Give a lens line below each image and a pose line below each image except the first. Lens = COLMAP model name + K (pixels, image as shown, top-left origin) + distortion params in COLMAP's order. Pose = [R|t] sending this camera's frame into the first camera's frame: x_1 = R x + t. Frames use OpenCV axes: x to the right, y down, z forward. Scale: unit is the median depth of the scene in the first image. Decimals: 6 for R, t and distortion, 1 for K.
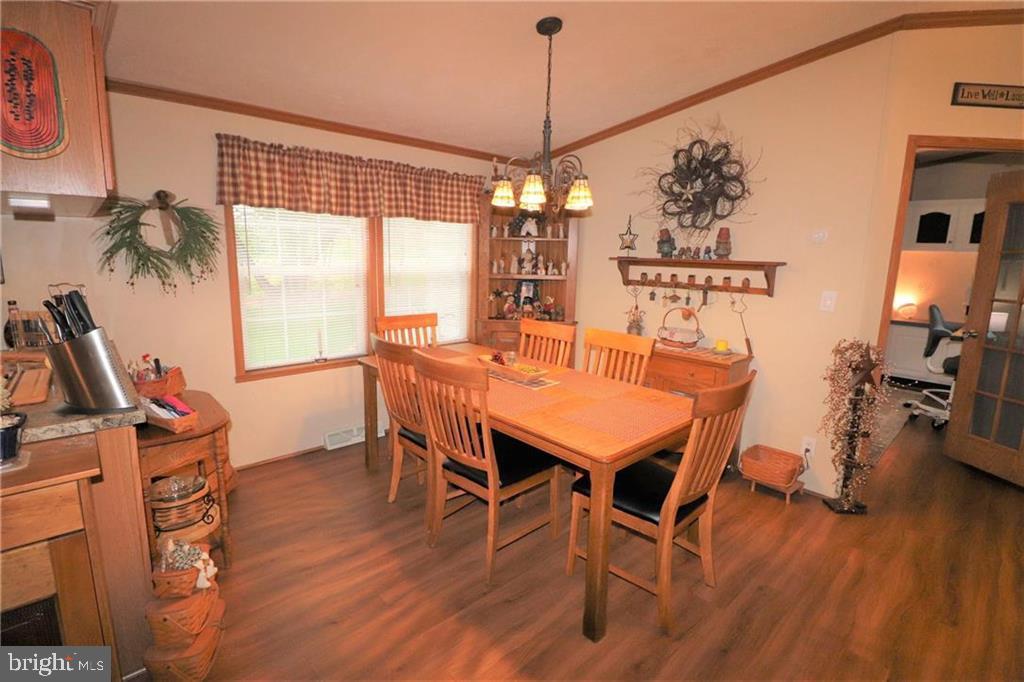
lens RADIAL K [[474.5, 0, 509.9], [0, 474.5, 335.8], [0, 0, 1]] dist [-0.006879, -0.008077]
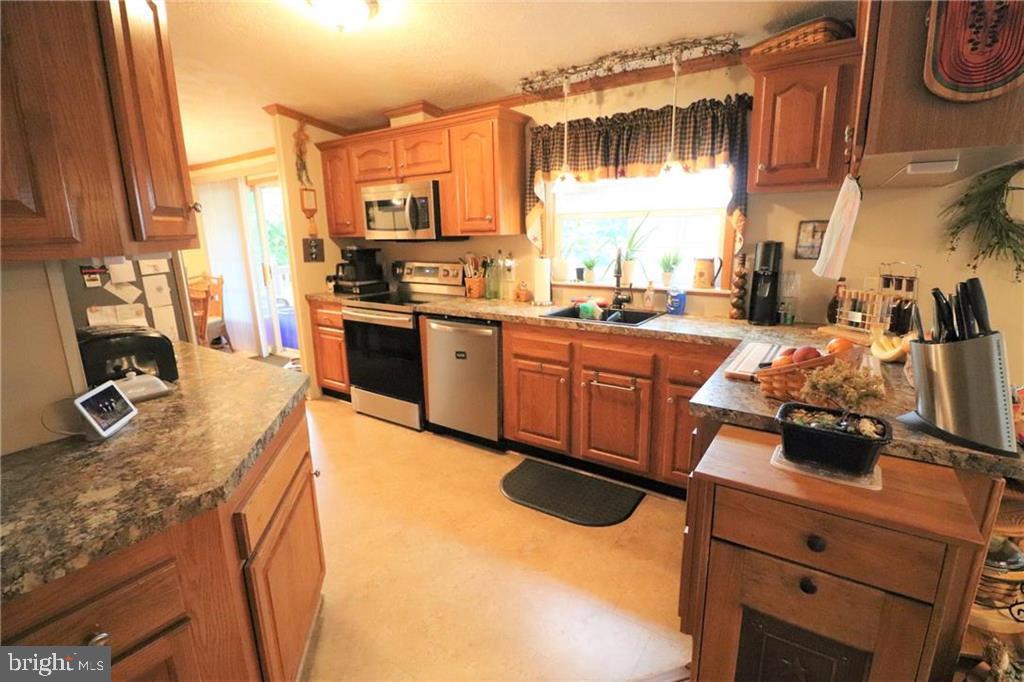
lens RADIAL K [[474.5, 0, 510.3], [0, 474.5, 337.7], [0, 0, 1]] dist [-0.006879, -0.008077]
pose [[0.221710, 0.193191, -0.955783, -0.179805], [-0.143612, 0.975958, 0.163955, -0.009026], [0.964479, 0.100911, 0.244124, 0.055814]]
